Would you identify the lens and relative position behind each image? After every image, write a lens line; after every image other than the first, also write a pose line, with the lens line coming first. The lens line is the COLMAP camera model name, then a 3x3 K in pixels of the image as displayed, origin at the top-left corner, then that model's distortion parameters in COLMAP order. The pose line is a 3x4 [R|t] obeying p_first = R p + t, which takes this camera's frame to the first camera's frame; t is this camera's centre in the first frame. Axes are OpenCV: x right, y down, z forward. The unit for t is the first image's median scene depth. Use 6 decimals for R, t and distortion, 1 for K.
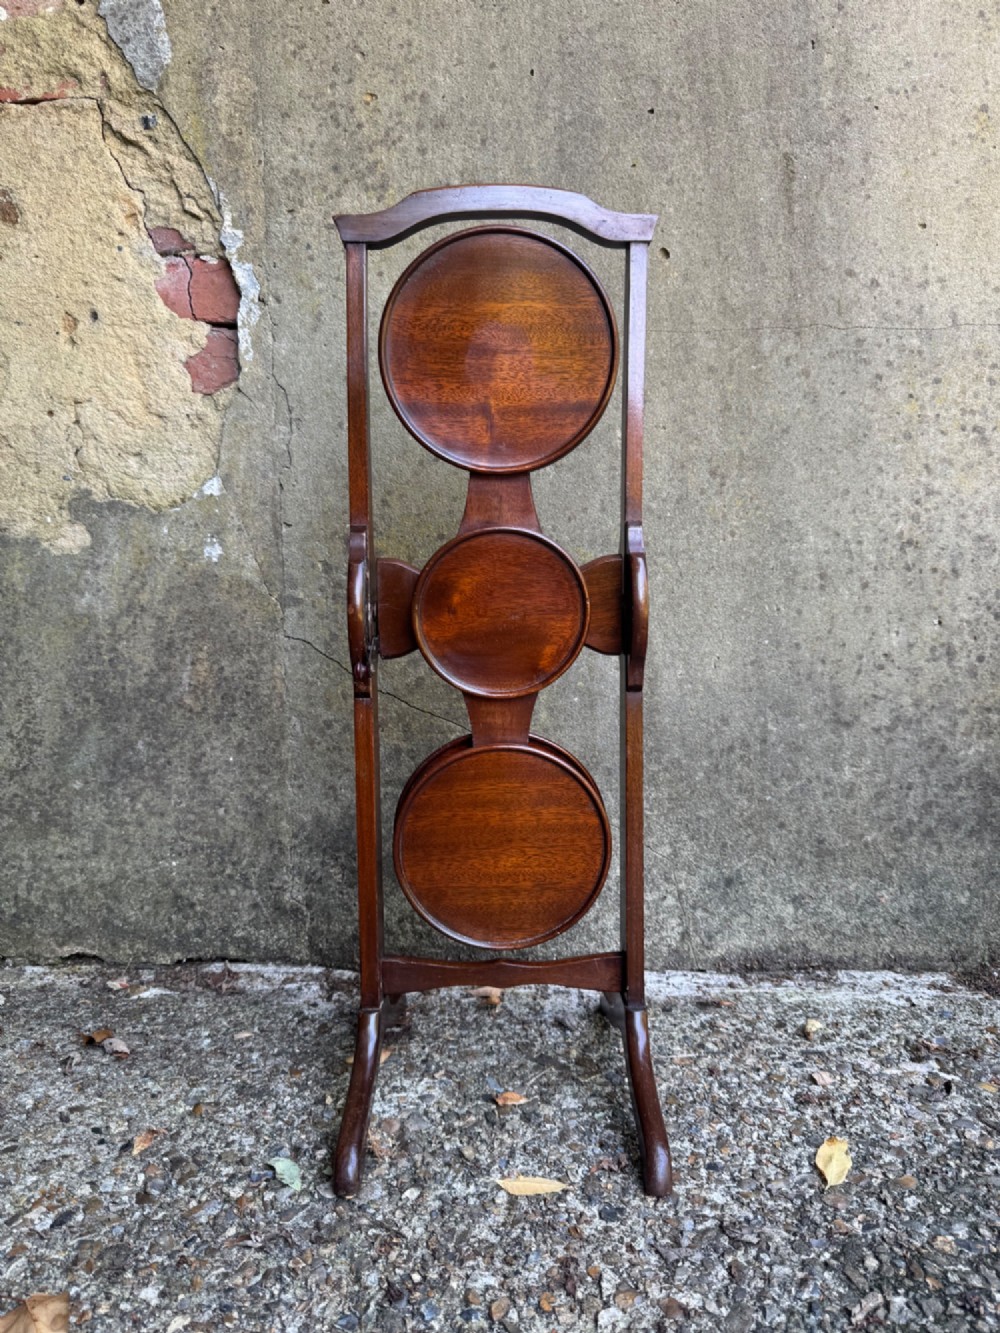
lens RADIAL K [[951.5, 0, 499.1], [0, 951.5, 677.6], [0, 0, 1]] dist [-0.016392, 0.003696]
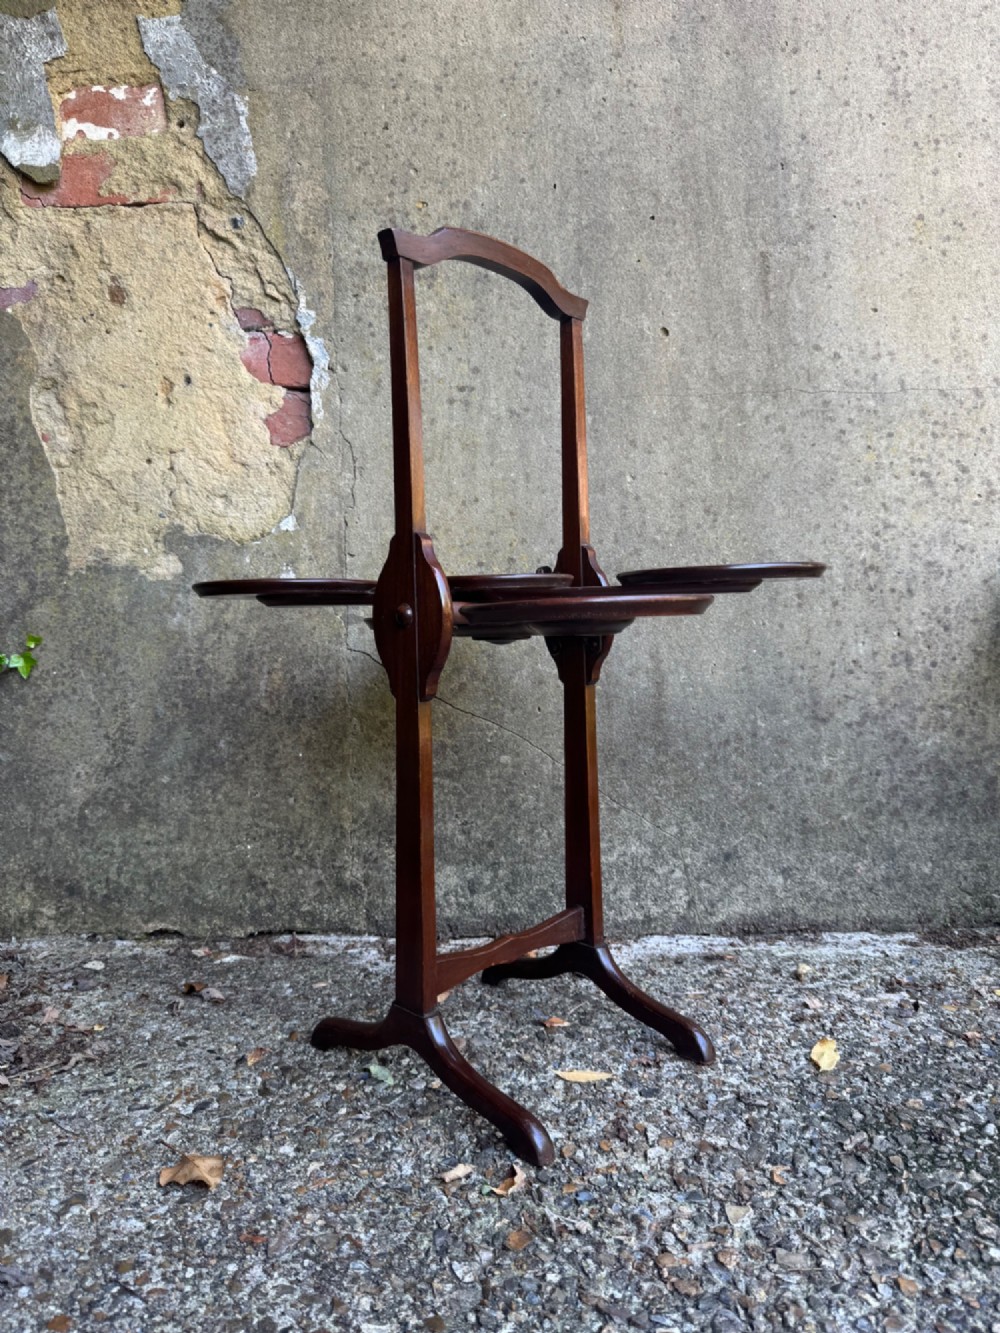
lens RADIAL K [[946.6, 0, 502.8], [0, 946.6, 676.5], [0, 0, 1]] dist [-0.004316, -0.007593]
pose [[0.999546, -0.006514, 0.029406, -0.079397], [0.008240, 0.998225, -0.058974, 0.070439], [-0.028970, 0.059190, 0.997826, -0.196326]]
